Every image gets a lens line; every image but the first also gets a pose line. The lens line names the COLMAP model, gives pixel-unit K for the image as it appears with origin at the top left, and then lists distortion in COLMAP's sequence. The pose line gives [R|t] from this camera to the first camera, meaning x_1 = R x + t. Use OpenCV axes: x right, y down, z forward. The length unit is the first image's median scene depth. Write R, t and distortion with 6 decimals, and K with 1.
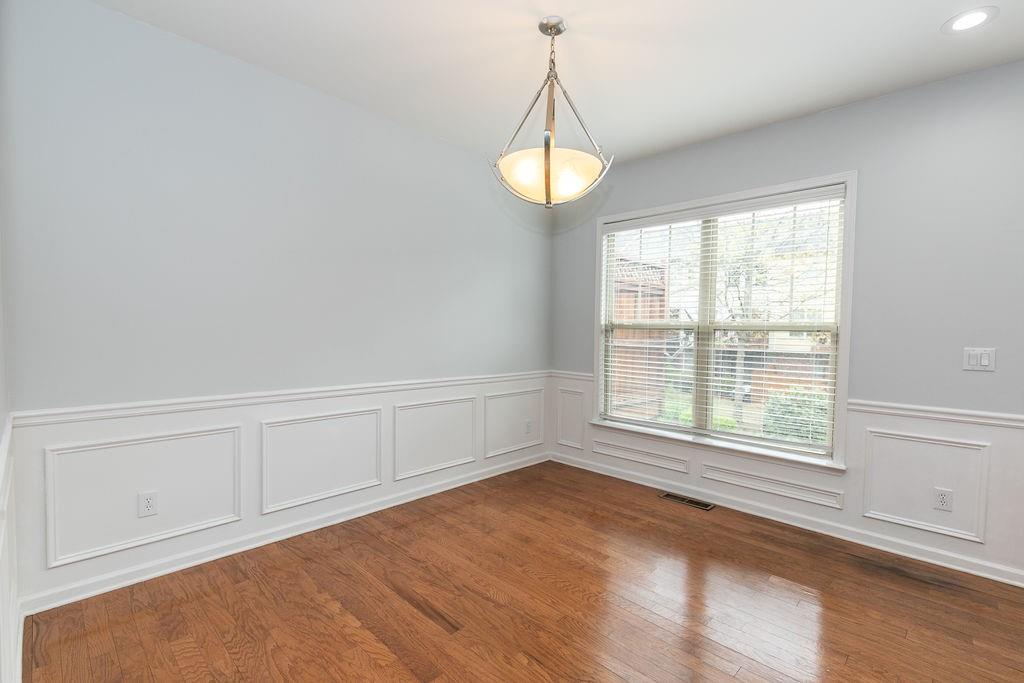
lens RADIAL K [[466.0, 0, 512.2], [0, 466.0, 339.8], [0, 0, 1]] dist [0.009246, -0.002503]
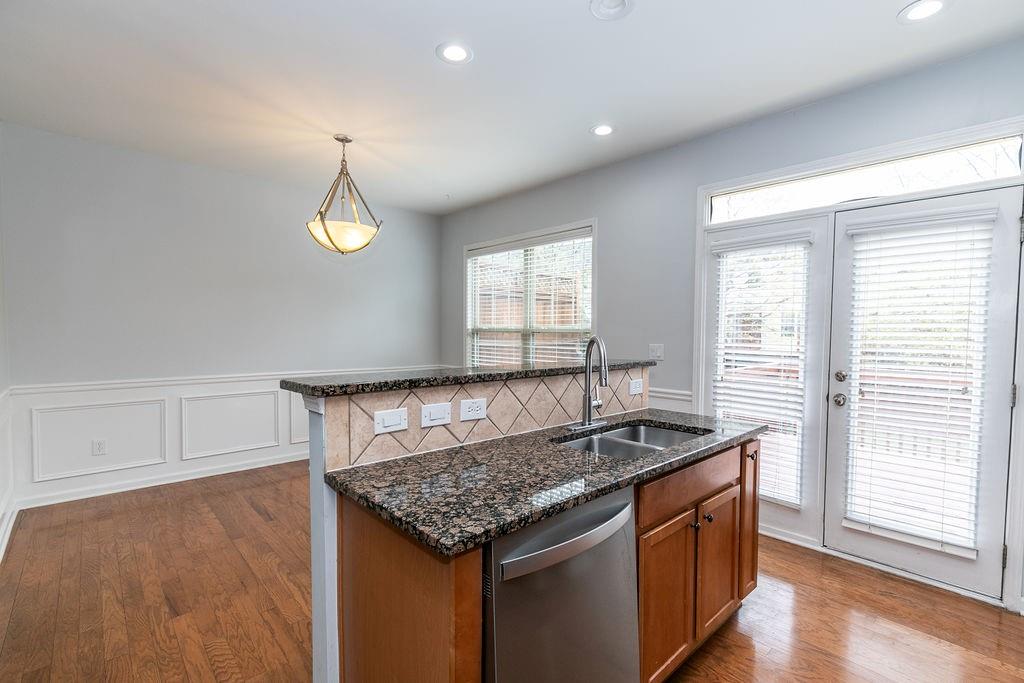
lens RADIAL K [[466.0, 0, 518.0], [0, 466.0, 339.9], [0, 0, 1]] dist [0.009246, -0.002503]
pose [[0.998619, -0.005814, -0.052211, 0.456310], [0.005451, 0.999960, -0.007082, 0.009130], [0.052251, 0.006788, 0.998611, -0.317276]]
